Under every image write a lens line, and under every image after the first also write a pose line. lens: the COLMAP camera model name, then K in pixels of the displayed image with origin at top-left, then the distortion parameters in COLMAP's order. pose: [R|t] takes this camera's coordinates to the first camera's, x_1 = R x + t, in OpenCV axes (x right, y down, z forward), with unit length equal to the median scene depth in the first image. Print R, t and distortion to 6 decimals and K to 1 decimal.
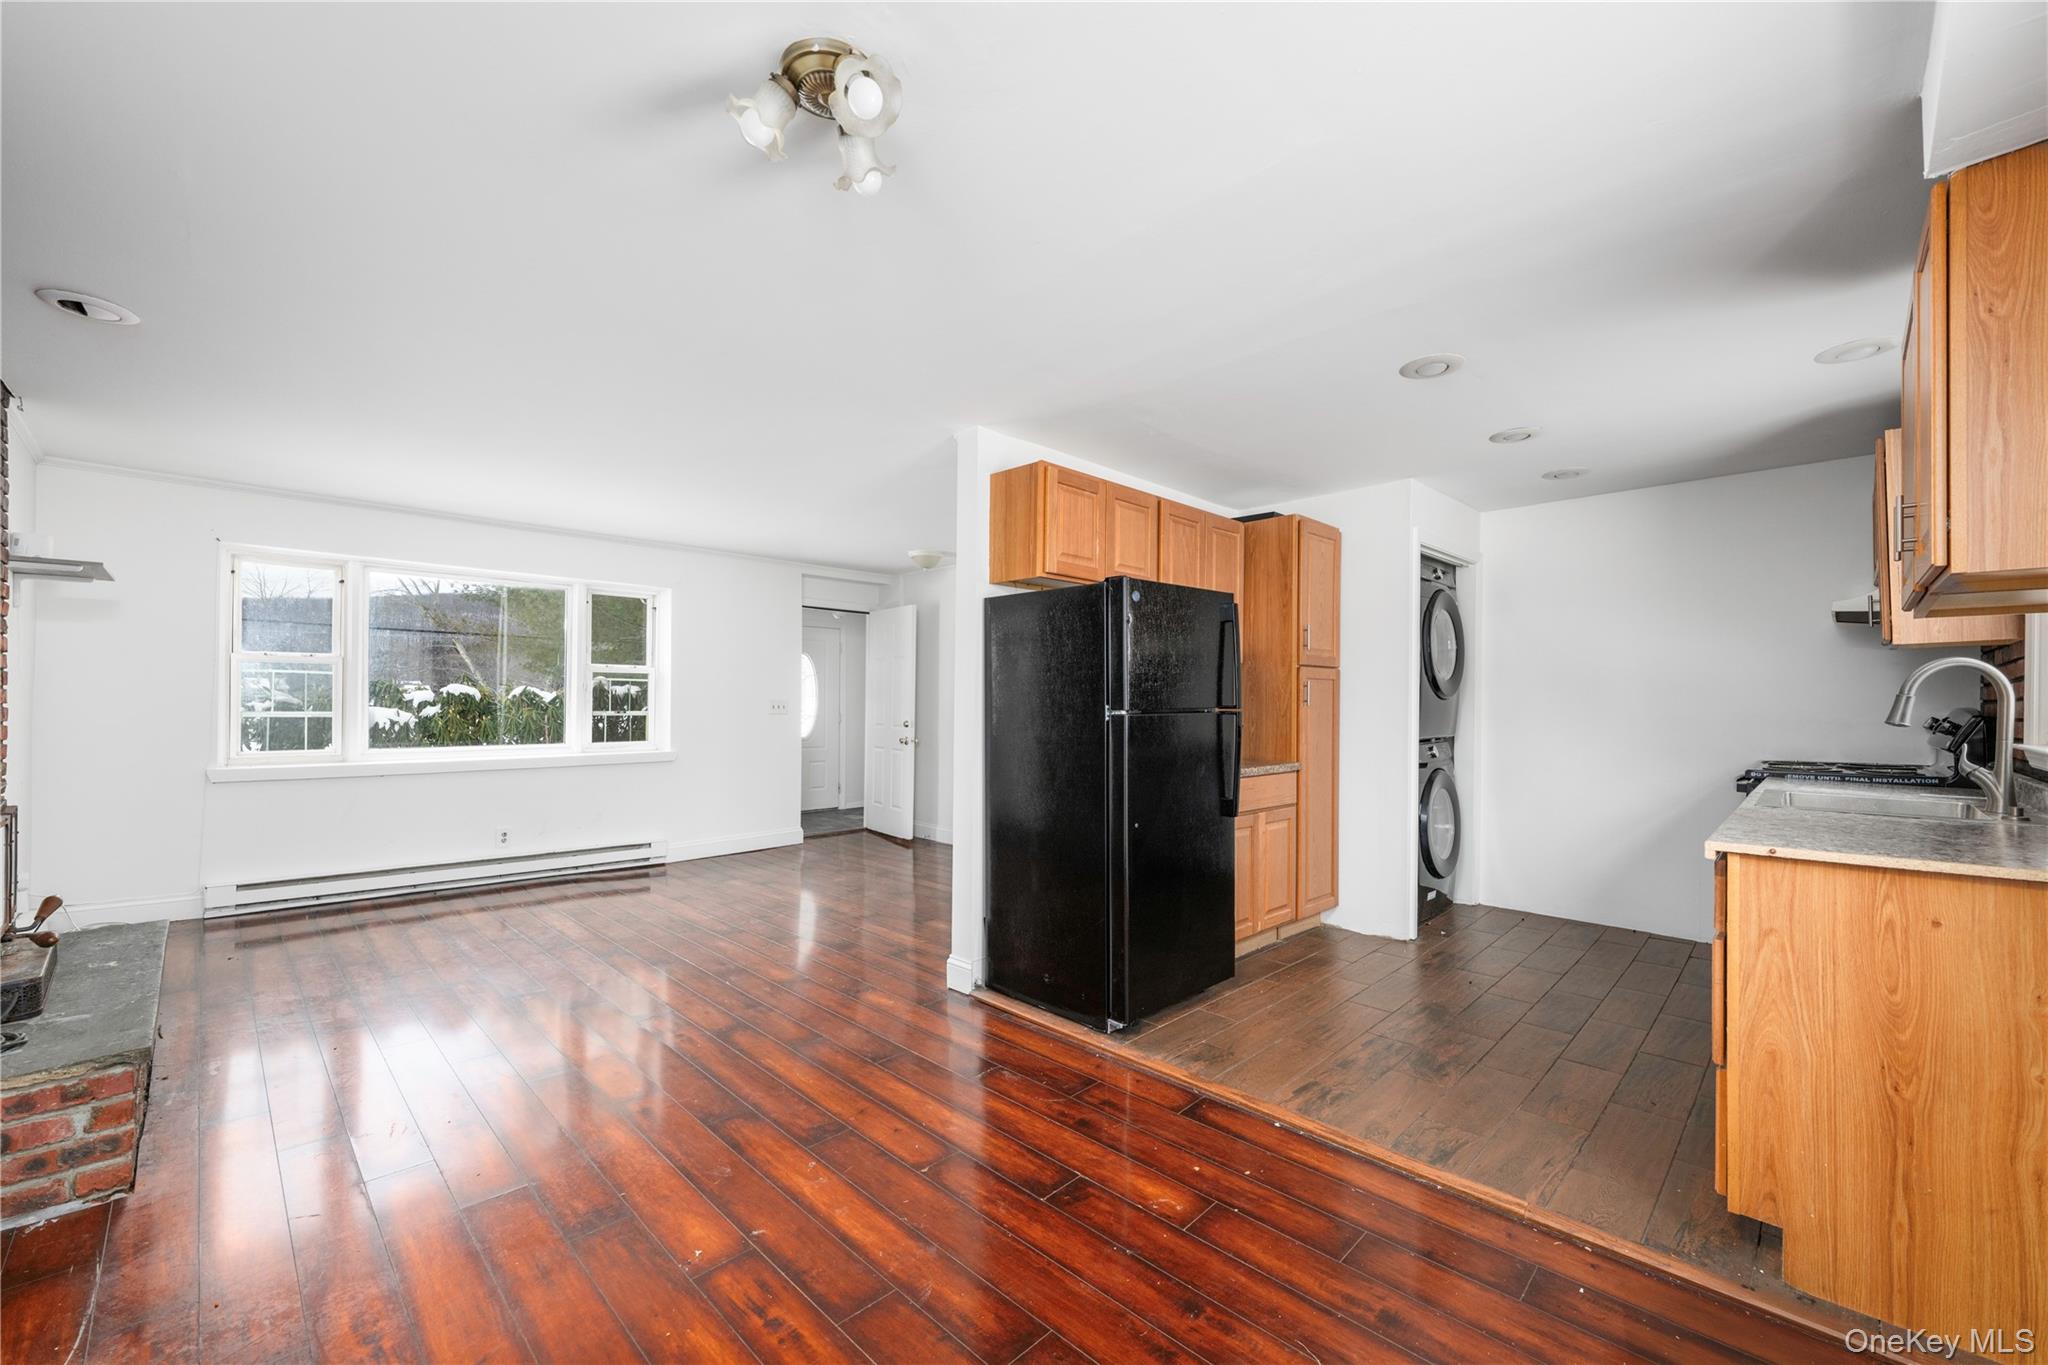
lens RADIAL K [[813.9, 0, 1023.3], [0, 813.9, 693.3], [0, 0, 1]] dist [-0.001073, 0.000026]
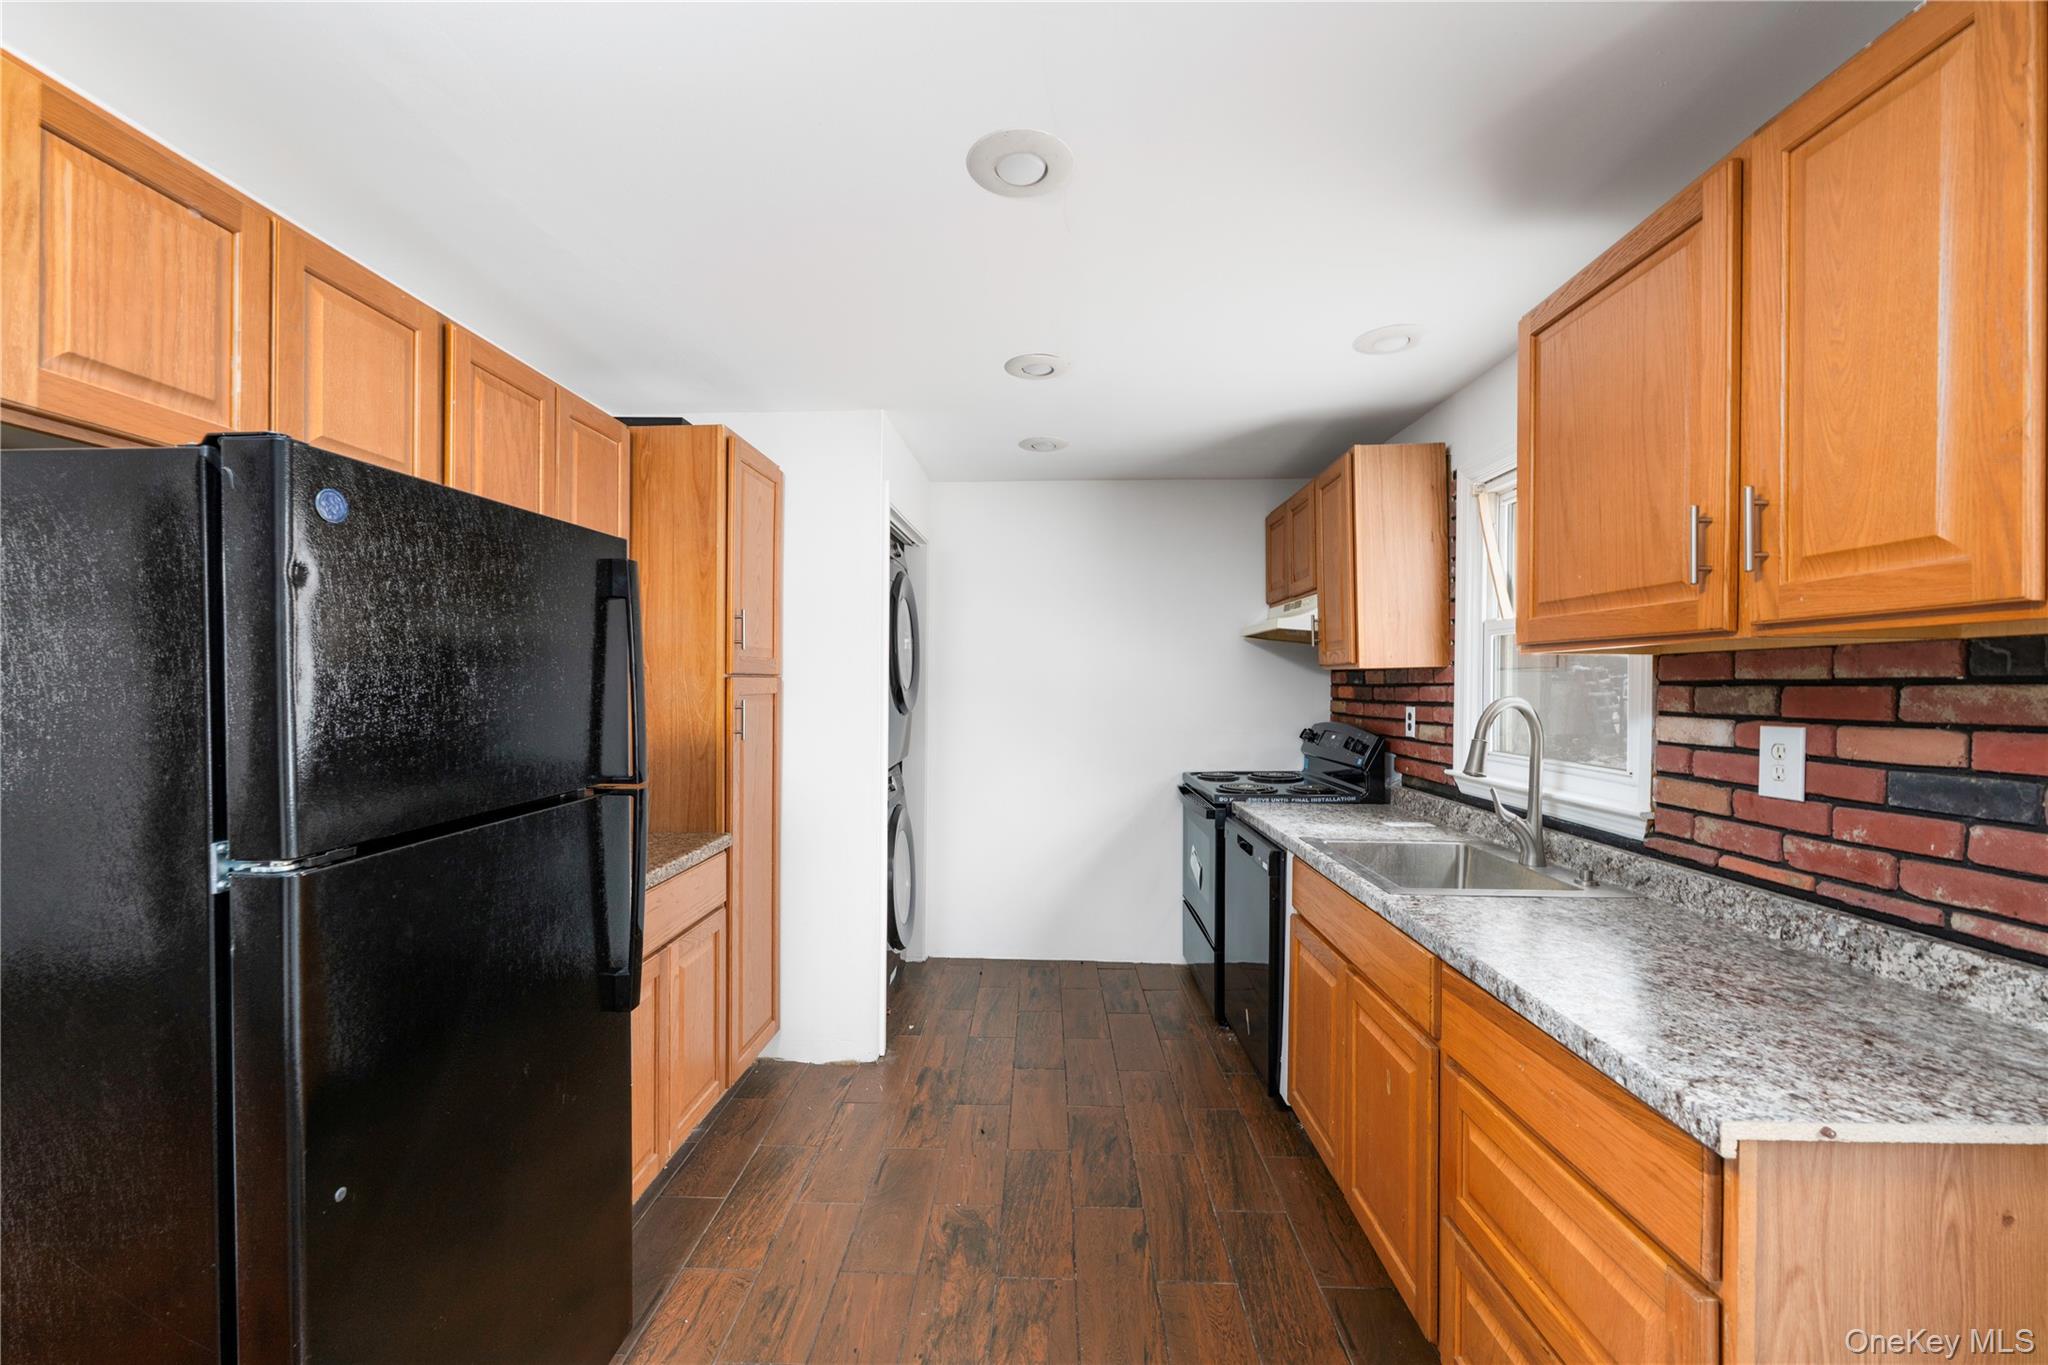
lens RADIAL K [[813.9, 0, 1023.3], [0, 813.9, 693.3], [0, 0, 1]] dist [-0.001073, 0.000026]
pose [[0.729722, -0.012875, 0.683622, 0.101805], [-0.007575, 0.999609, 0.026912, -0.047815], [-0.683702, -0.024817, 0.729339, 0.496875]]
